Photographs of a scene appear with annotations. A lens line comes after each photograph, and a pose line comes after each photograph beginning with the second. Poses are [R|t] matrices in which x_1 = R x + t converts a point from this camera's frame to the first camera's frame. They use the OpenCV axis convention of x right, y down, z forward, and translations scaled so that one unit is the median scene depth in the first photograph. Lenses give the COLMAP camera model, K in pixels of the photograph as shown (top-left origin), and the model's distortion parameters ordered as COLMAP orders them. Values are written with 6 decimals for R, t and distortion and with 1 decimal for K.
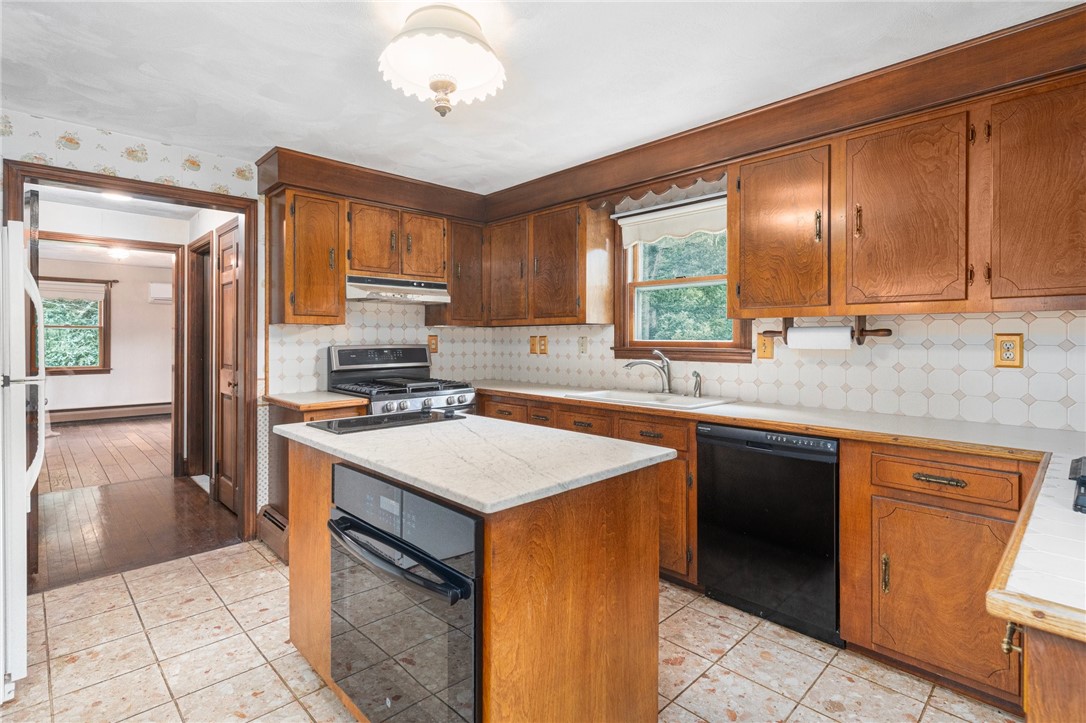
lens RADIAL K [[532.1, 0, 540.0], [0, 532.1, 341.5], [0, 0, 1]] dist [-0.001668, 0.000079]
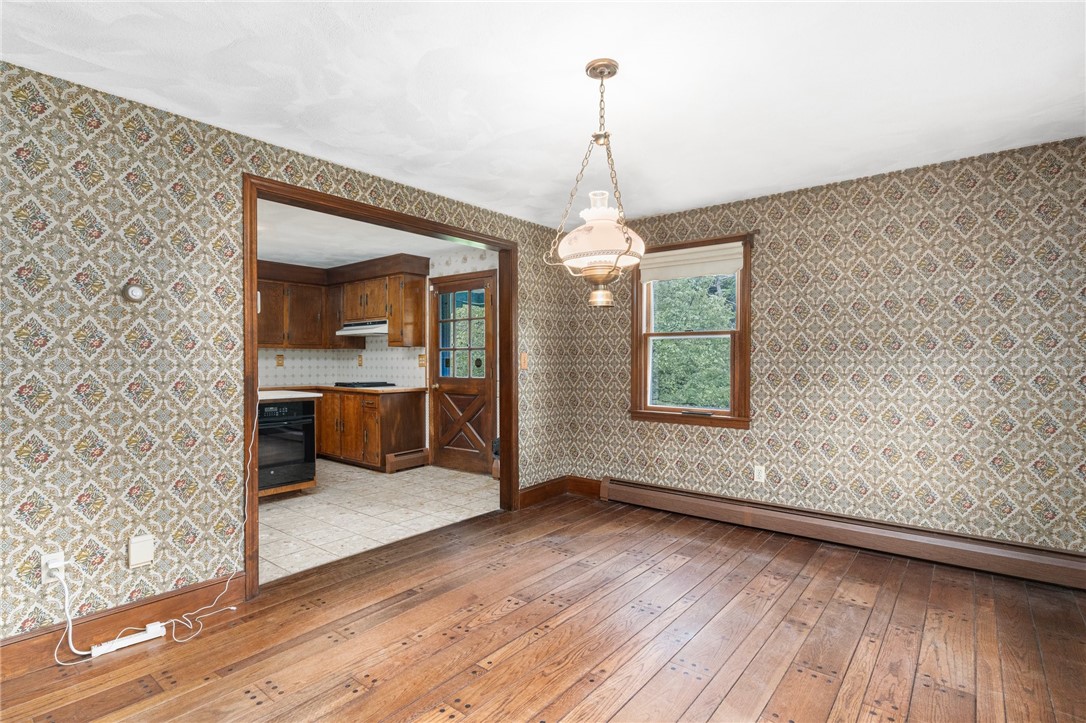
lens RADIAL K [[531.9, 0, 542.7], [0, 531.9, 367.8], [0, 0, 1]] dist [0.000350, 0.000592]
pose [[-0.126157, -0.014685, 0.991902, -1.450870], [0.004200, 0.999874, 0.015337, 0.011093], [-0.992001, 0.006101, -0.126079, -0.070903]]
